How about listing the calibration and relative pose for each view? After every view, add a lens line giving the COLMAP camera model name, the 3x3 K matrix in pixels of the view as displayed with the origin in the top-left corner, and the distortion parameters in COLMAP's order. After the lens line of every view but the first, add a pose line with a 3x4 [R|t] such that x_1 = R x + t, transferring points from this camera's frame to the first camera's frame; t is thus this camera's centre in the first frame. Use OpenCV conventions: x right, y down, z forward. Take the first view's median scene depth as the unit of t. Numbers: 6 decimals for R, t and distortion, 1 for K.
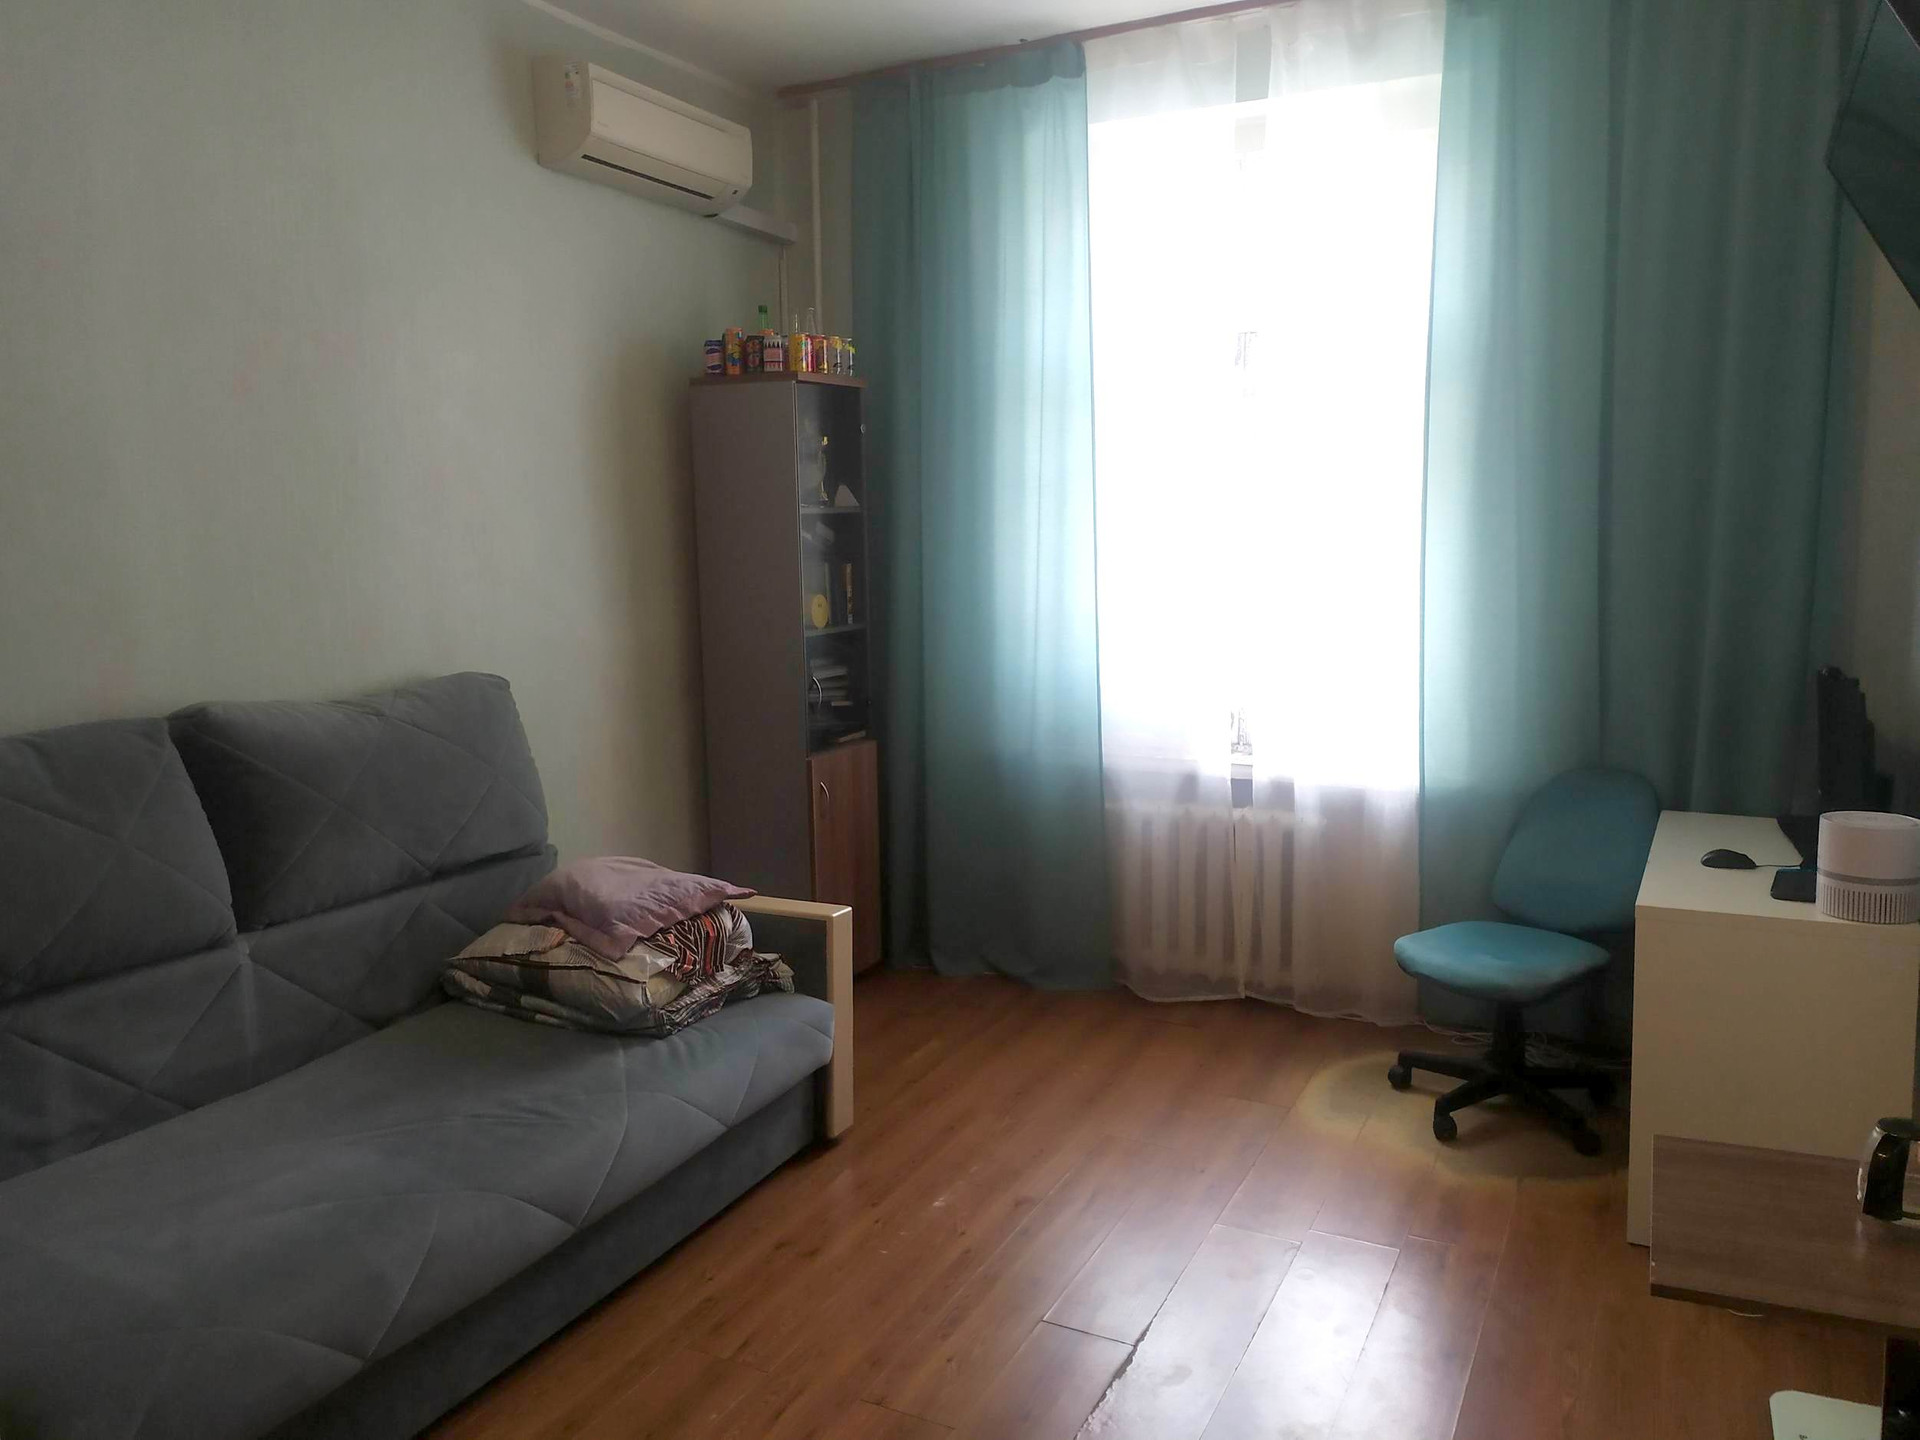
lens RADIAL K [[1404.6, 0, 956.4], [0, 1404.6, 724.8], [0, 0, 1]] dist [0.022140, -0.014311]
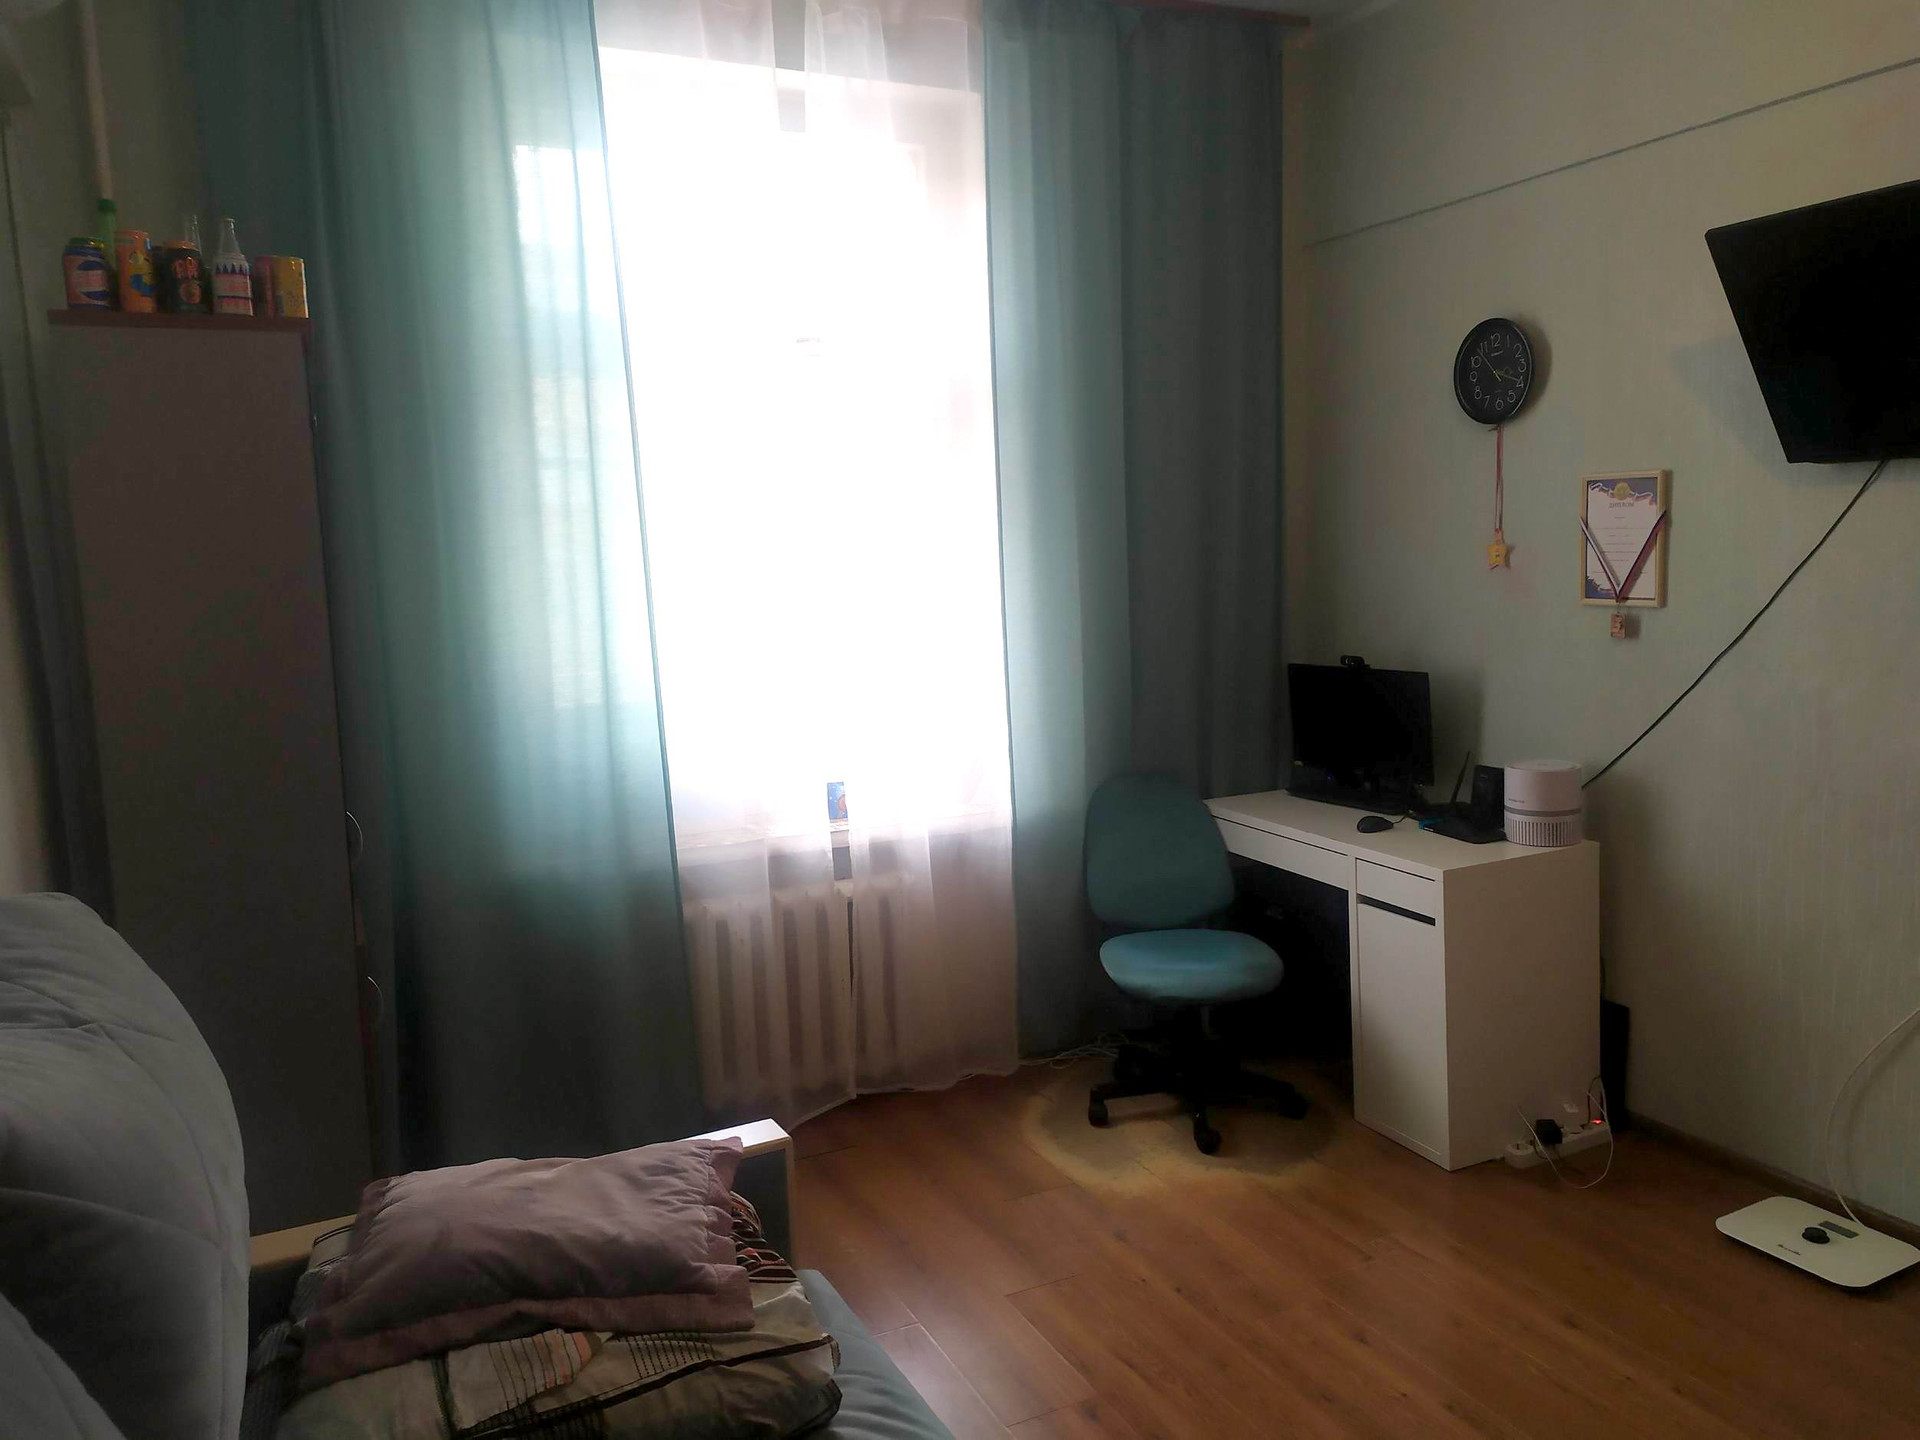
lens RADIAL K [[1404.6, 0, 958.7], [0, 1404.6, 710.5], [0, 0, 1]] dist [0.022140, -0.014311]
pose [[0.611904, -0.102200, 0.784301, -0.430741], [0.141986, 0.989702, 0.018190, -0.051320], [-0.778083, 0.100229, 0.620113, 0.404171]]
